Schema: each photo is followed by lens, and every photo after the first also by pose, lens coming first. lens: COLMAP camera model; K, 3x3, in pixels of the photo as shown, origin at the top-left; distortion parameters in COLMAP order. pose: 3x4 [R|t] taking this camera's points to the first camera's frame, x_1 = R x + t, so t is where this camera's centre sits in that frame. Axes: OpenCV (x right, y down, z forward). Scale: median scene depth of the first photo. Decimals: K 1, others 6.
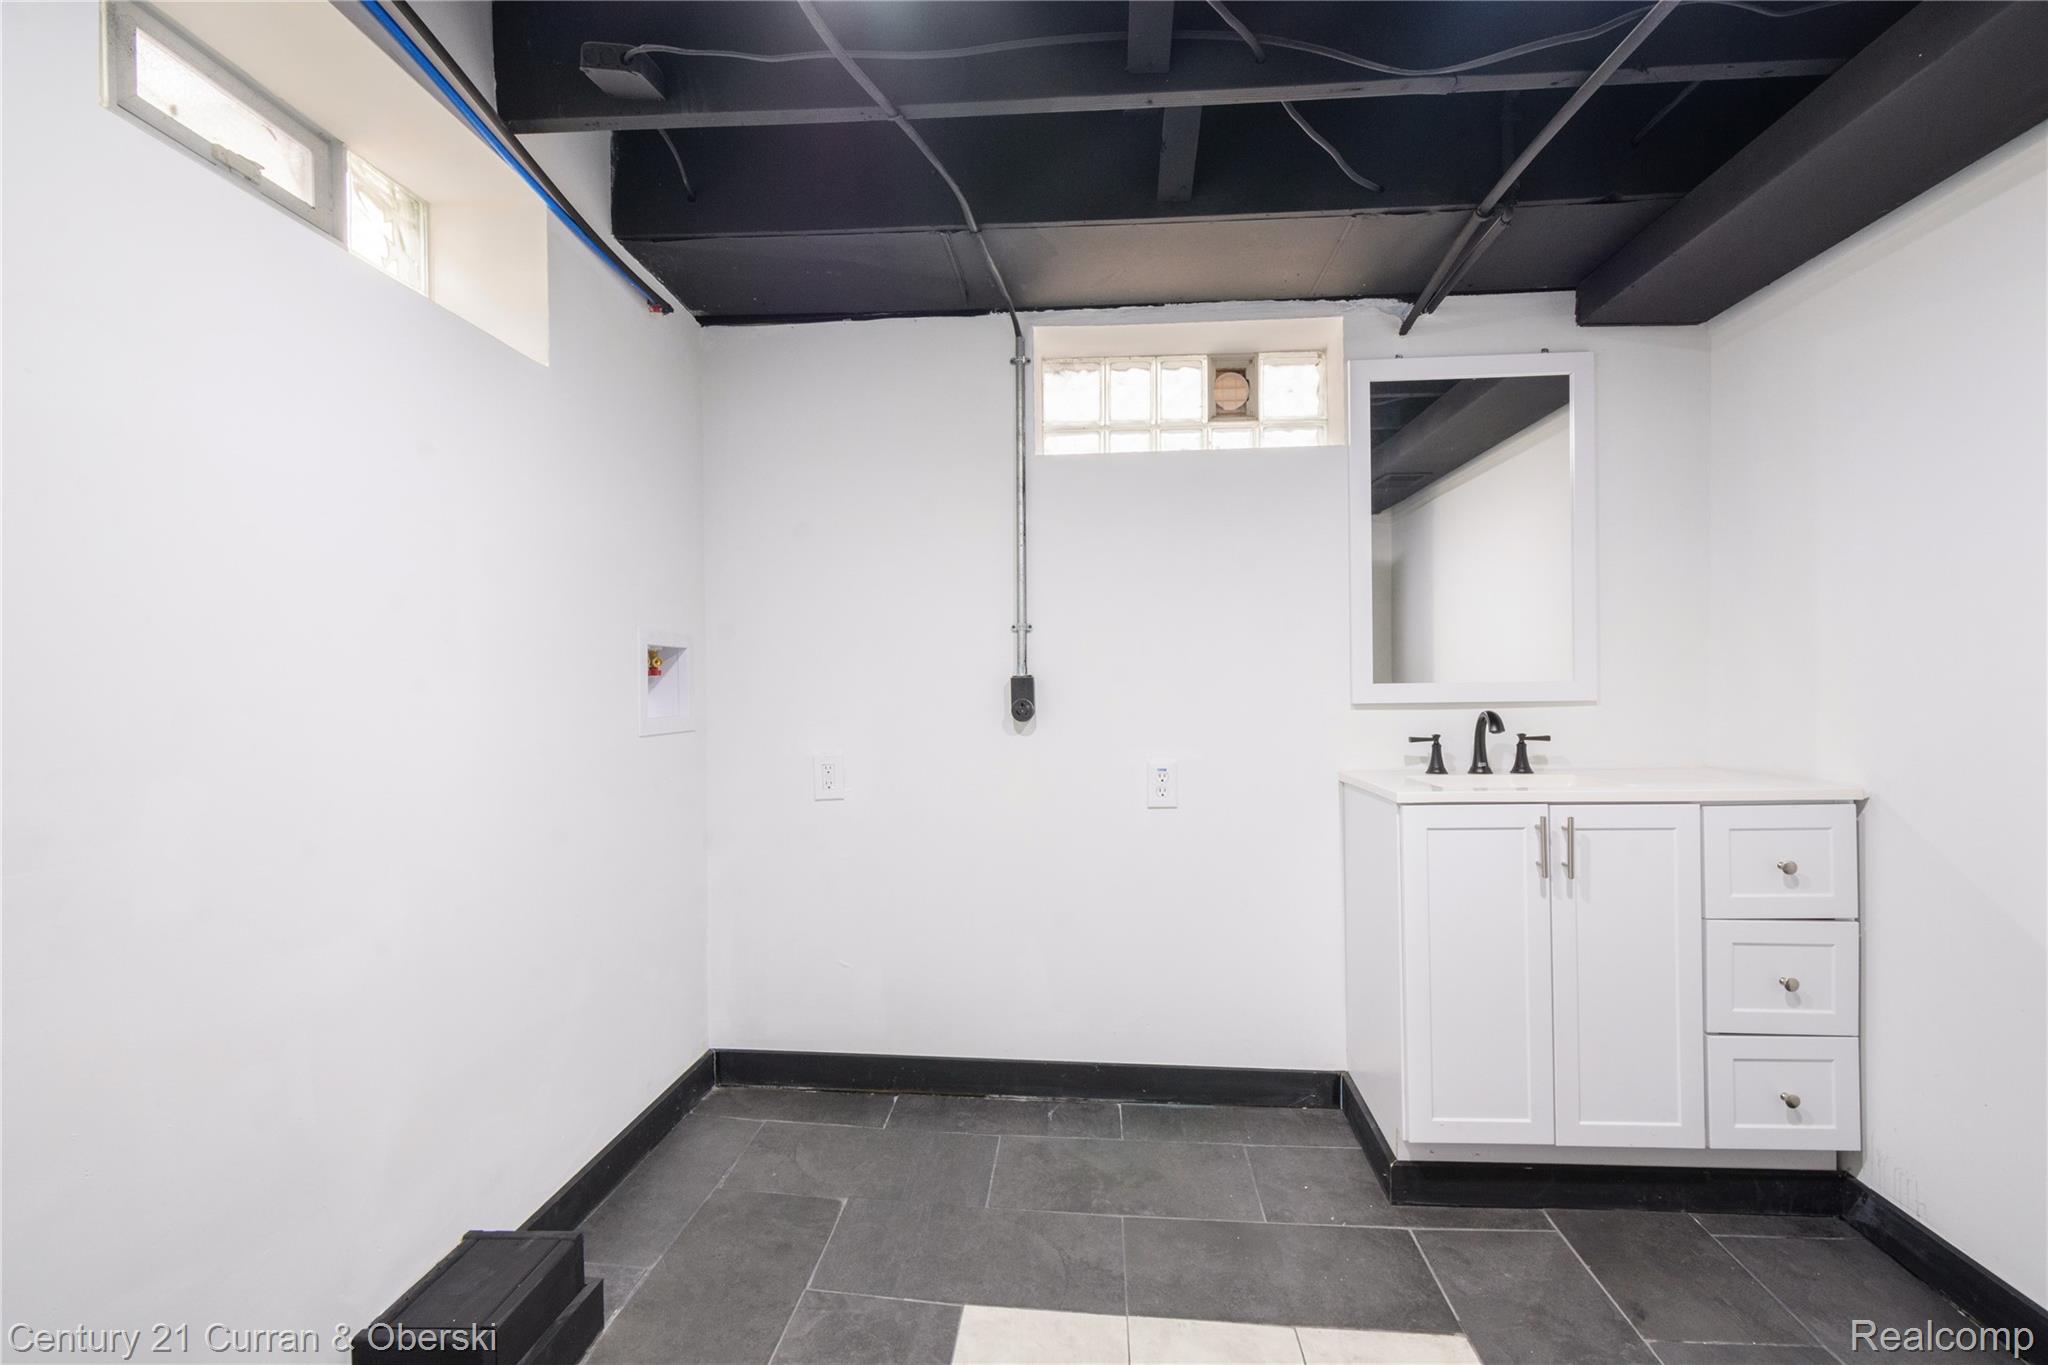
lens RADIAL K [[905.5, 0, 1037.8], [0, 905.5, 693.4], [0, 0, 1]] dist [0.002712, -0.000771]
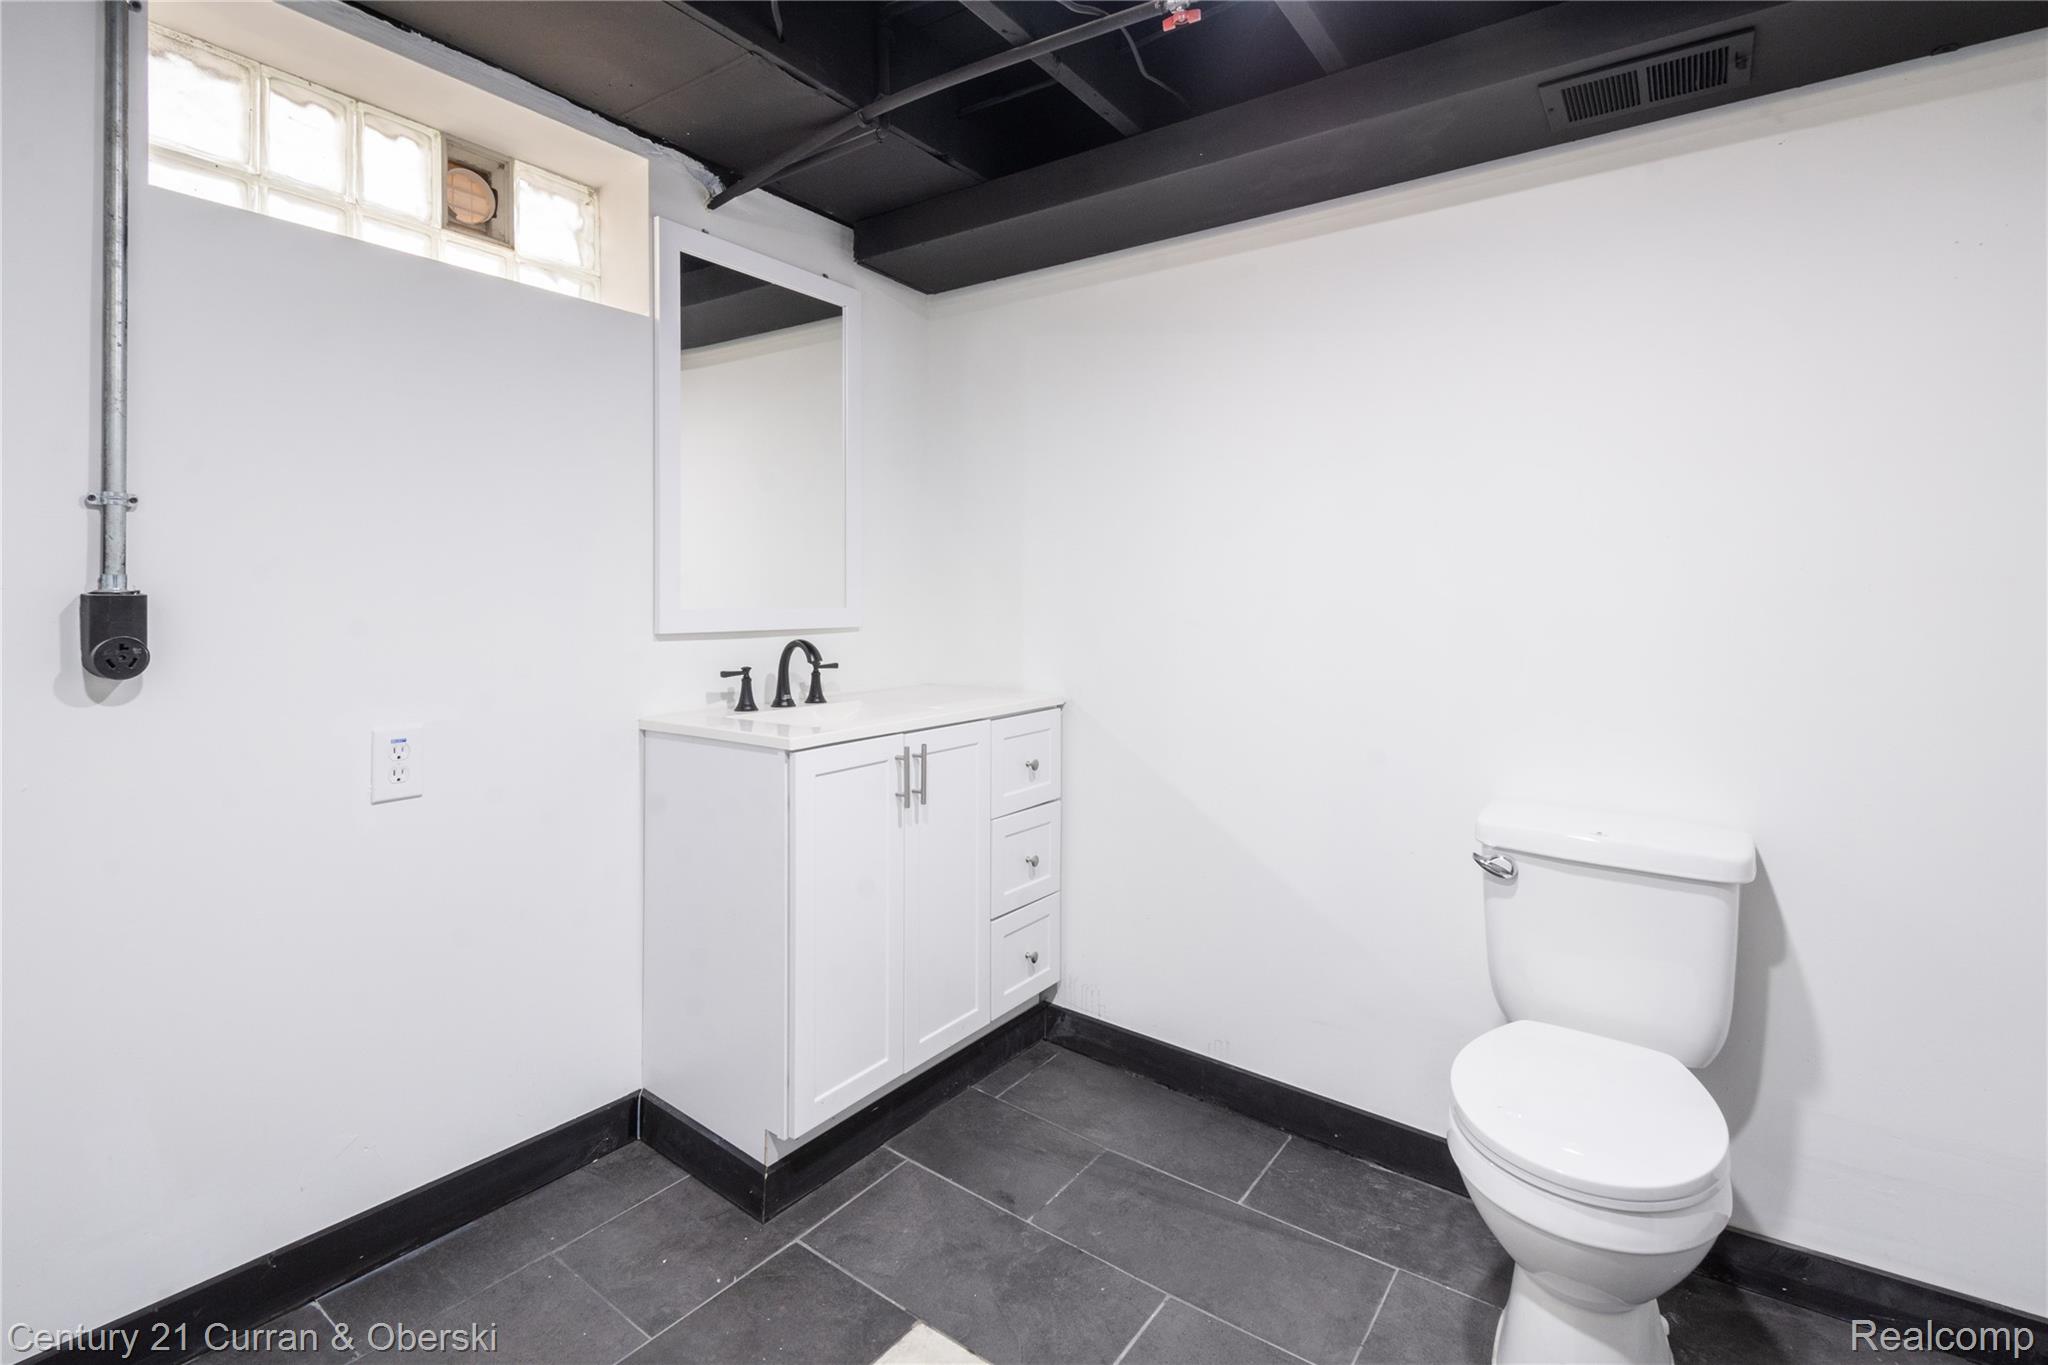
lens RADIAL K [[947.3, 0, 1029.6], [0, 947.3, 597.3], [0, 0, 1]] dist [0.003154, -0.001946]
pose [[0.534828, 0.016123, 0.844807, -0.202263], [-0.005376, 0.999863, -0.015679, -0.010203], [-0.844944, 0.003844, 0.534842, 0.262379]]
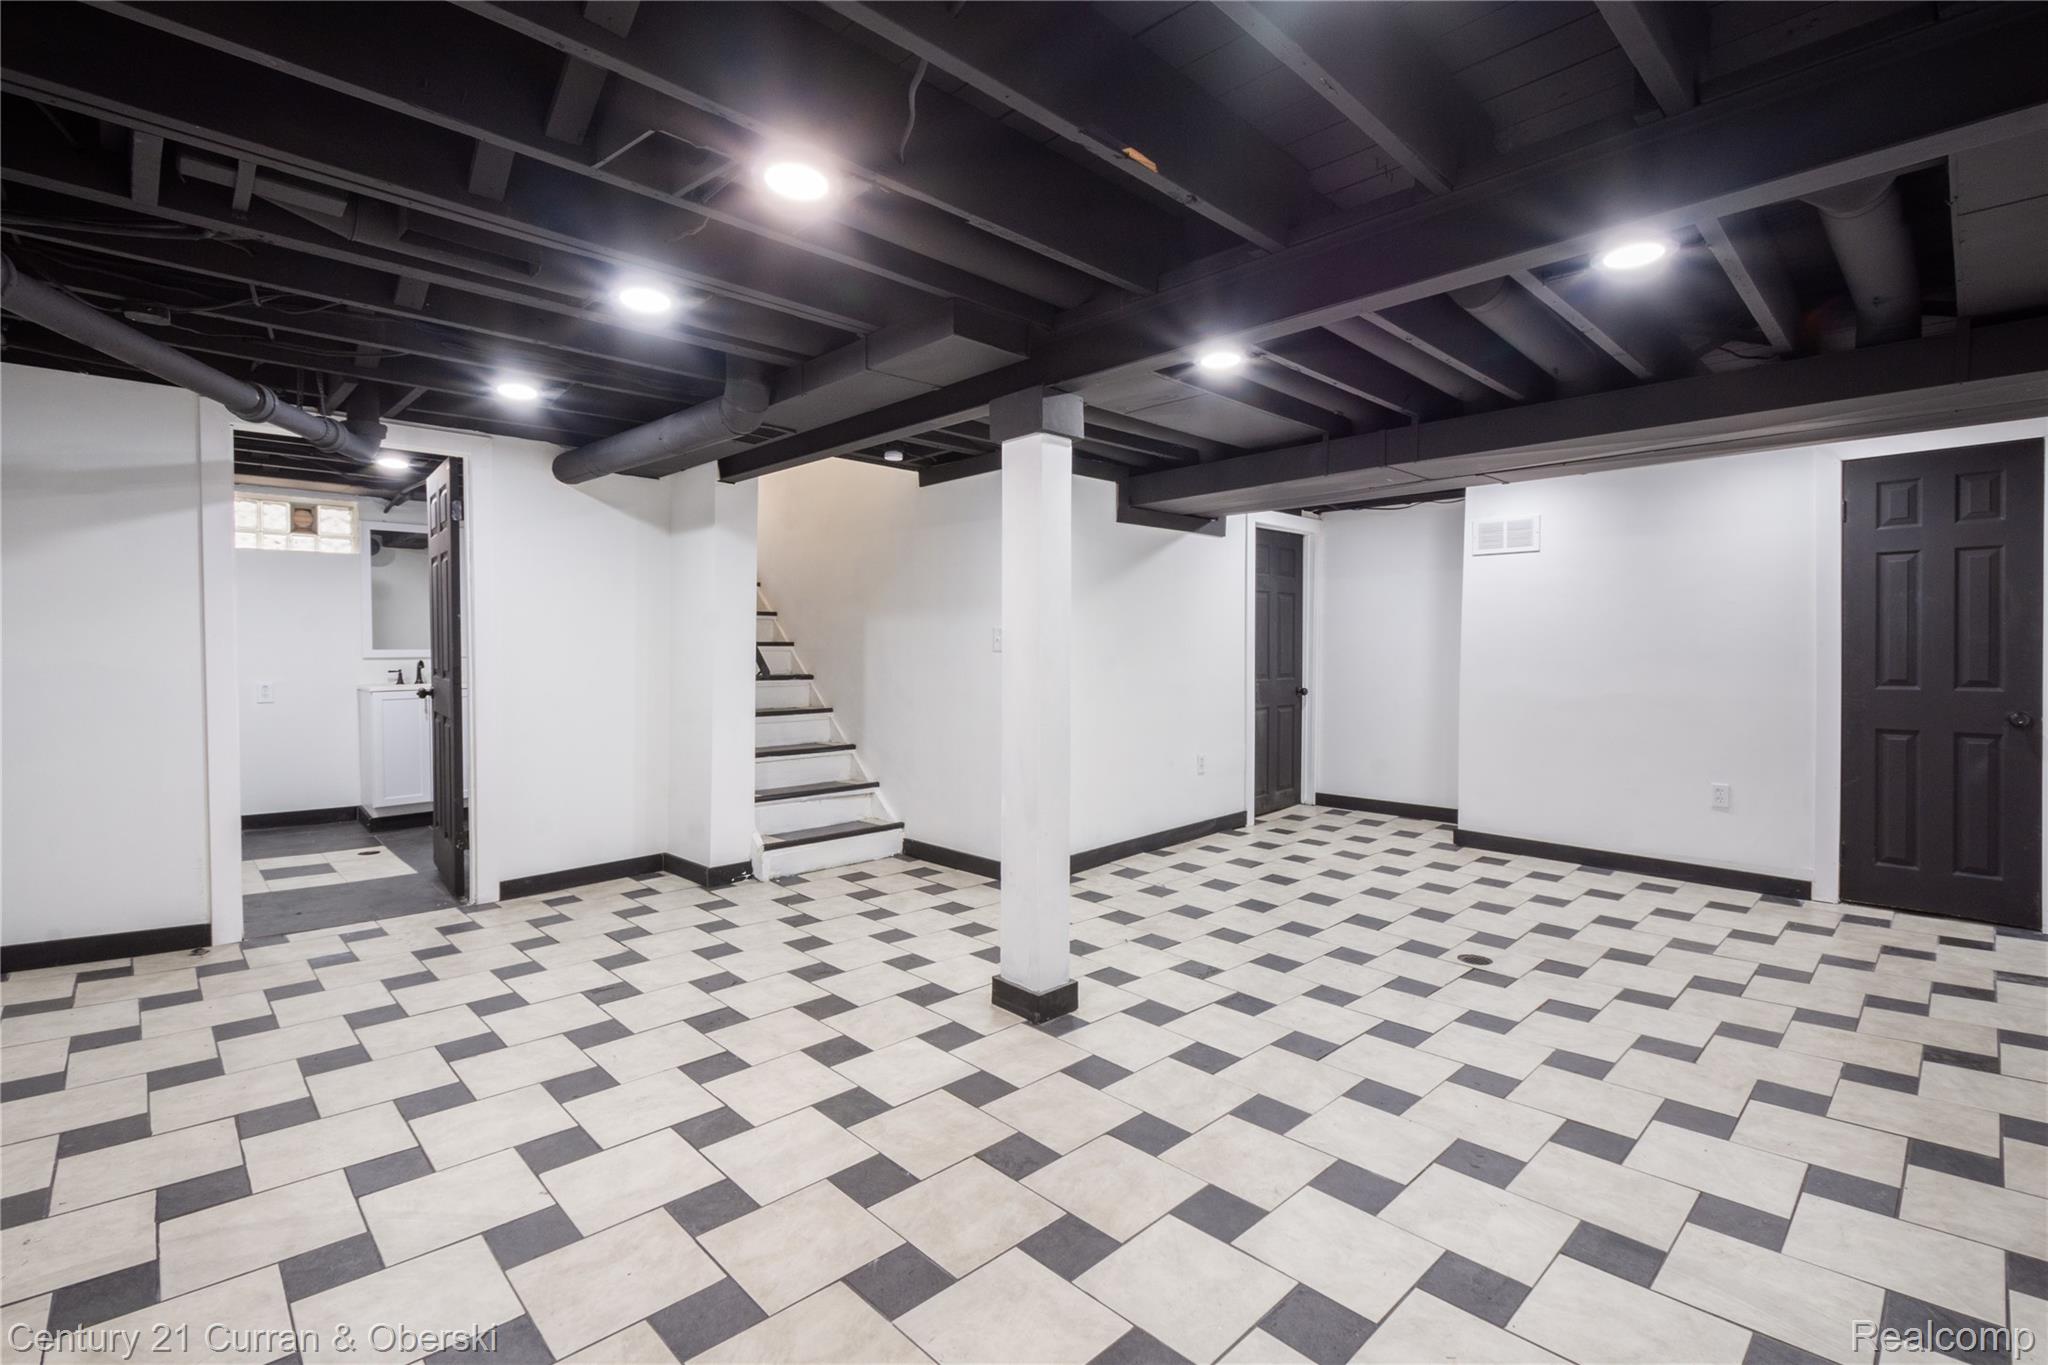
lens RADIAL K [[905.5, 0, 1019.0], [0, 905.5, 672.8], [0, 0, 1]] dist [0.002712, -0.000771]
pose [[0.680138, -0.008355, 0.733036, -0.263529], [0.001081, 0.999945, 0.010393, 0.029654], [-0.733083, -0.006276, 0.680110, -2.092034]]
